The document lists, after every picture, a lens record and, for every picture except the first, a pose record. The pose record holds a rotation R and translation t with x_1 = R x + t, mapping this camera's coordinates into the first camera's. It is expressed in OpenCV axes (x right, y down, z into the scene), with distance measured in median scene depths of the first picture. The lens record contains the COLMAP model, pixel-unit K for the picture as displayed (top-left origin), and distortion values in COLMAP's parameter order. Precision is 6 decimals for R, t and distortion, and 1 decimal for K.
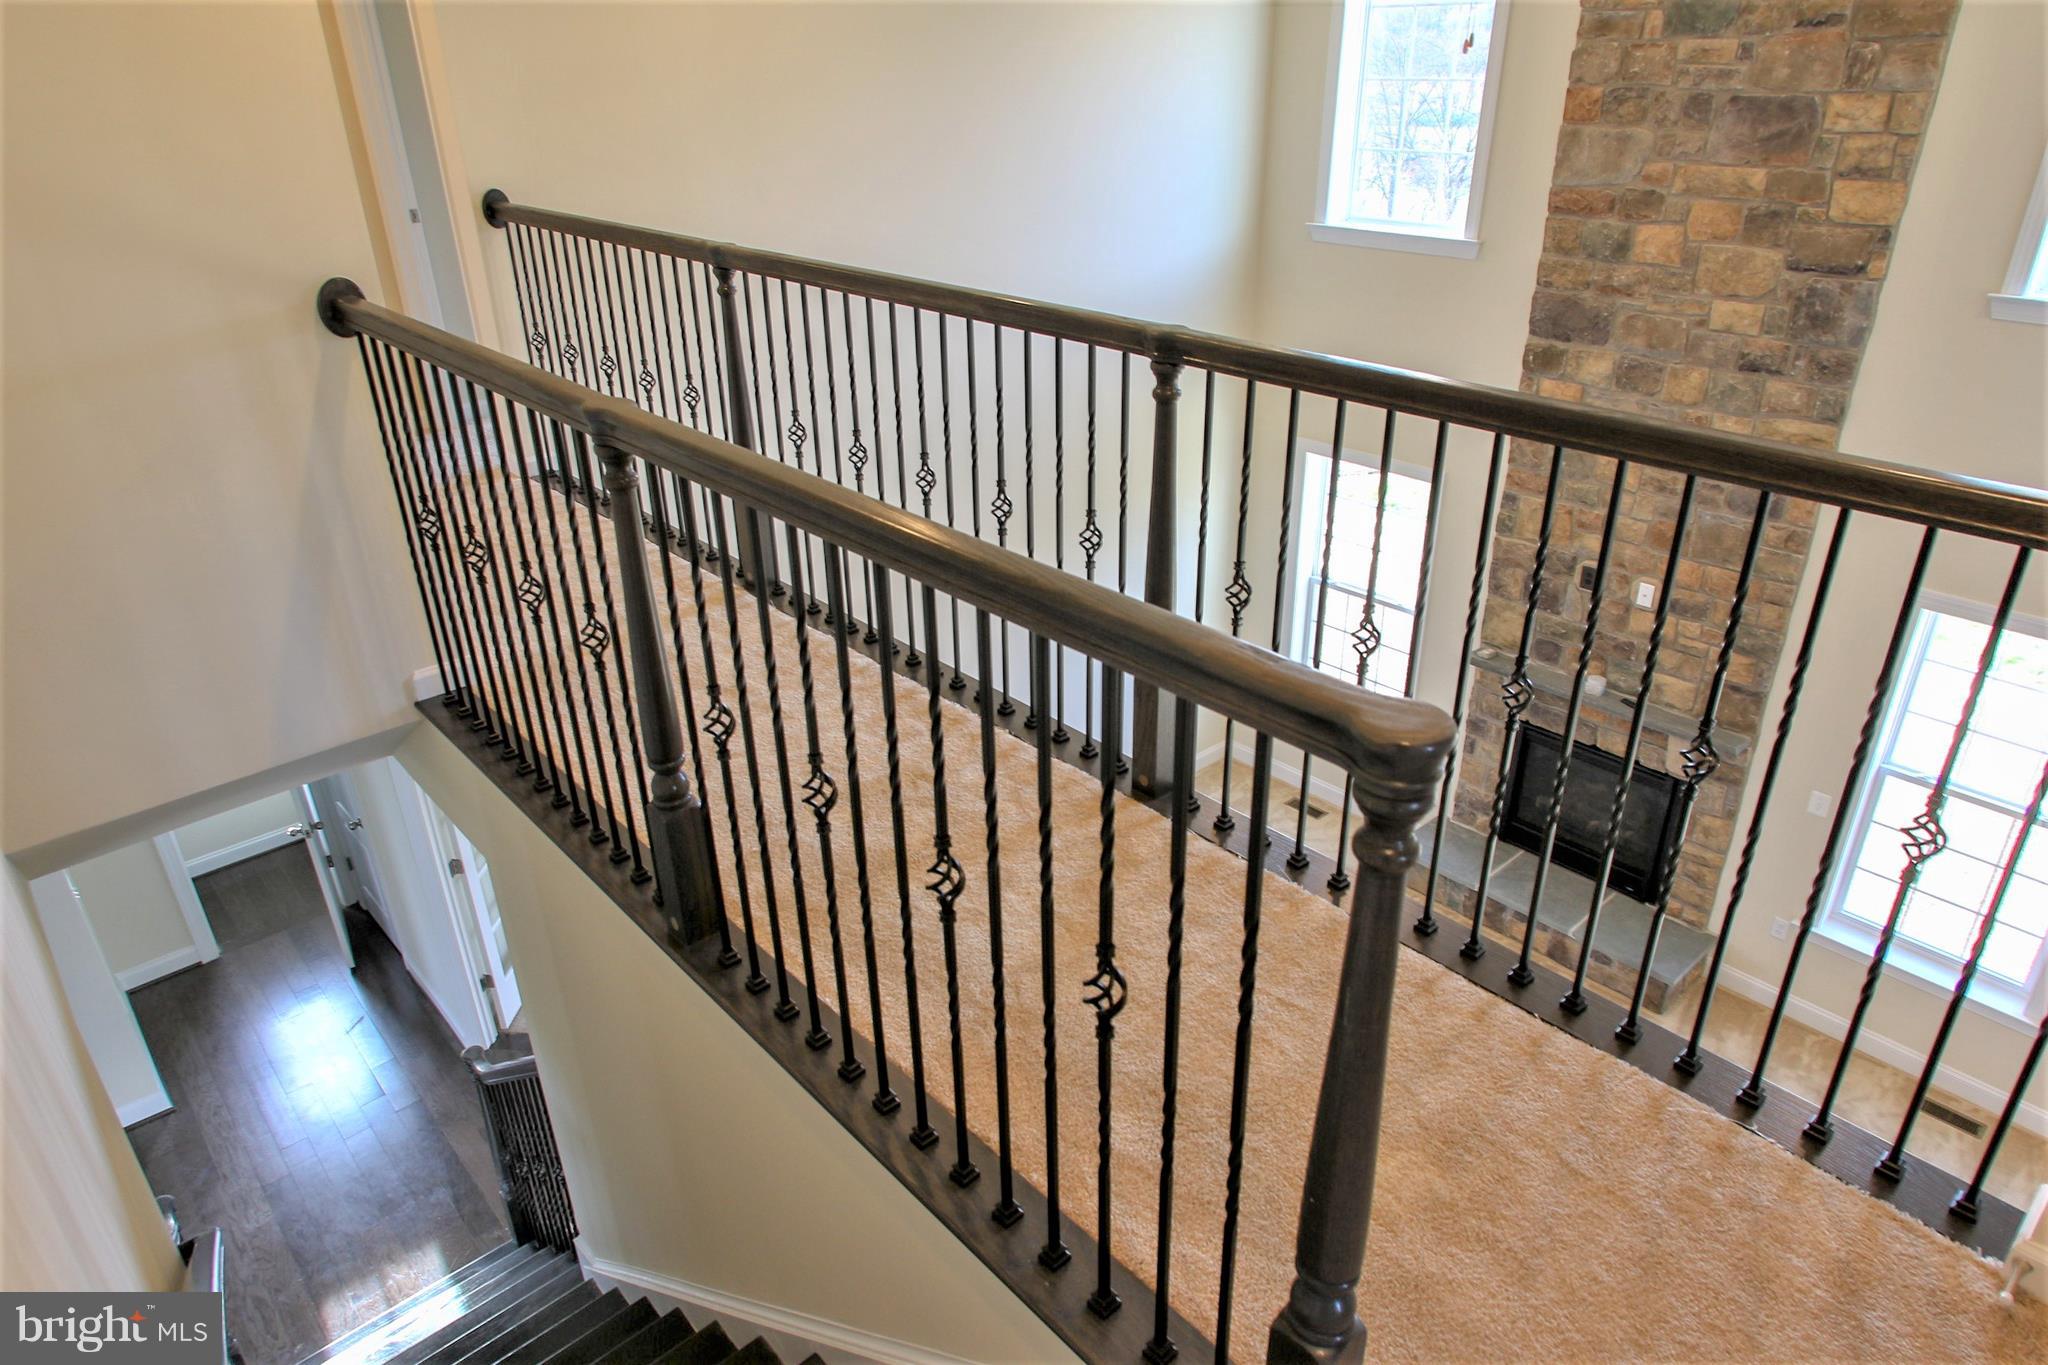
lens RADIAL K [[1301.6, 0, 1022.8], [0, 1301.6, 682.7], [0, 0, 1]] dist [0.000913, 0.001295]
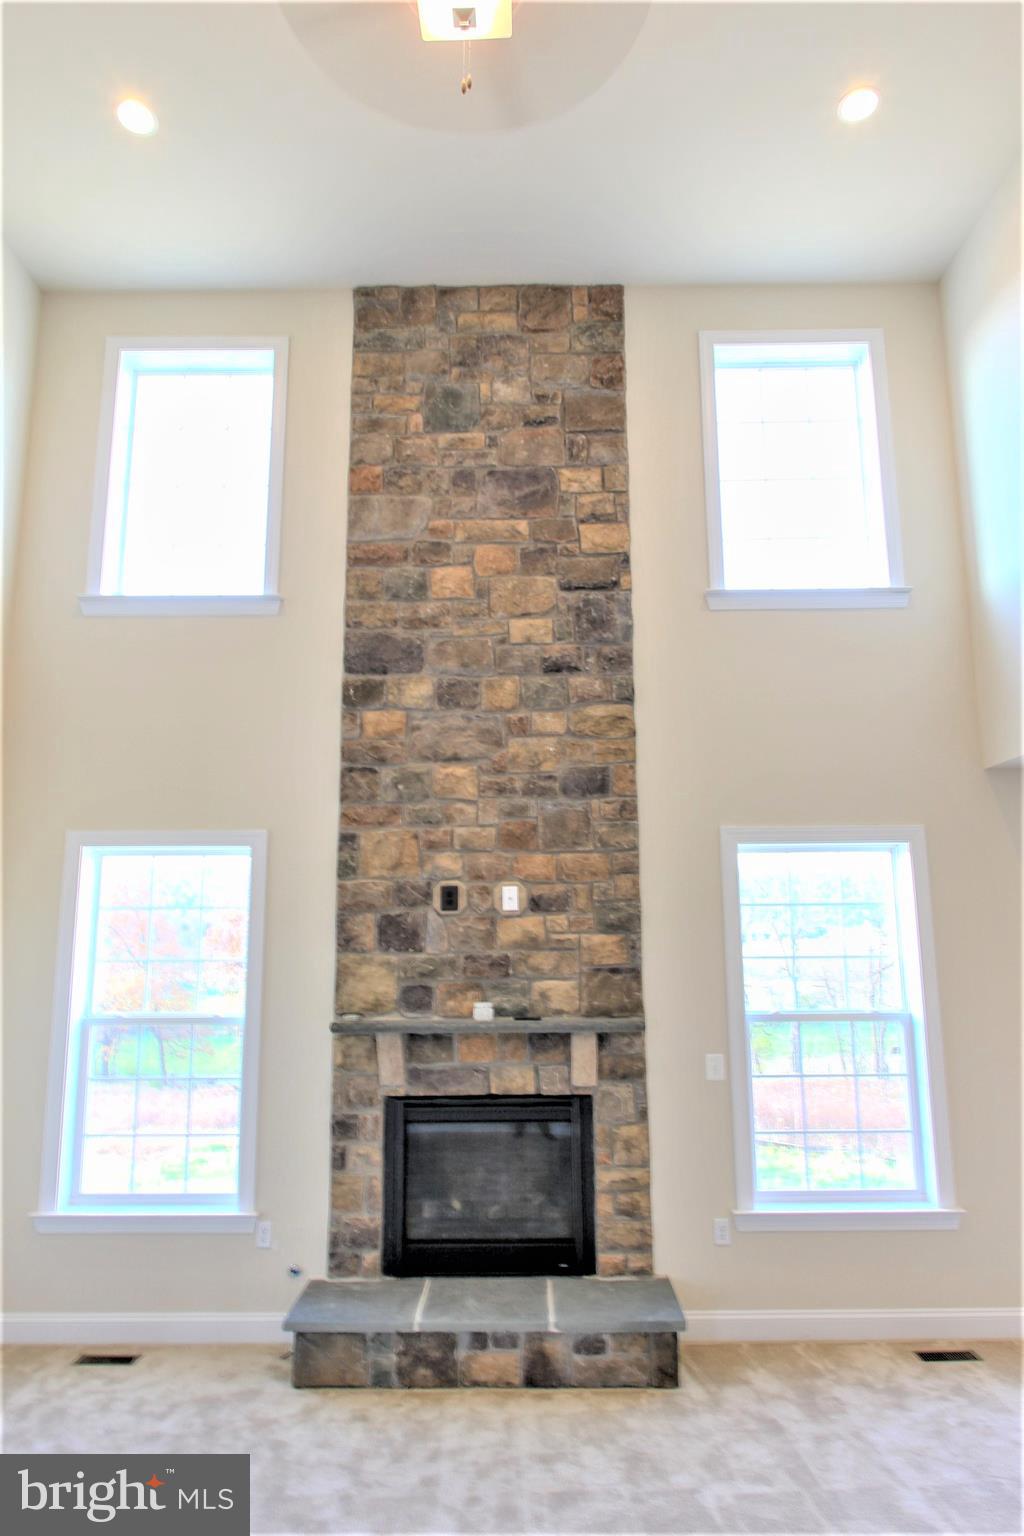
lens RADIAL K [[976.2, 0, 512.7], [0, 976.2, 773.2], [0, 0, 1]] dist [0.000913, 0.001295]
pose [[0.669732, 0.146009, 0.728107, -0.076562], [0.332298, 0.817914, -0.469675, 0.223990], [-0.664106, 0.556505, 0.499265, 0.645907]]
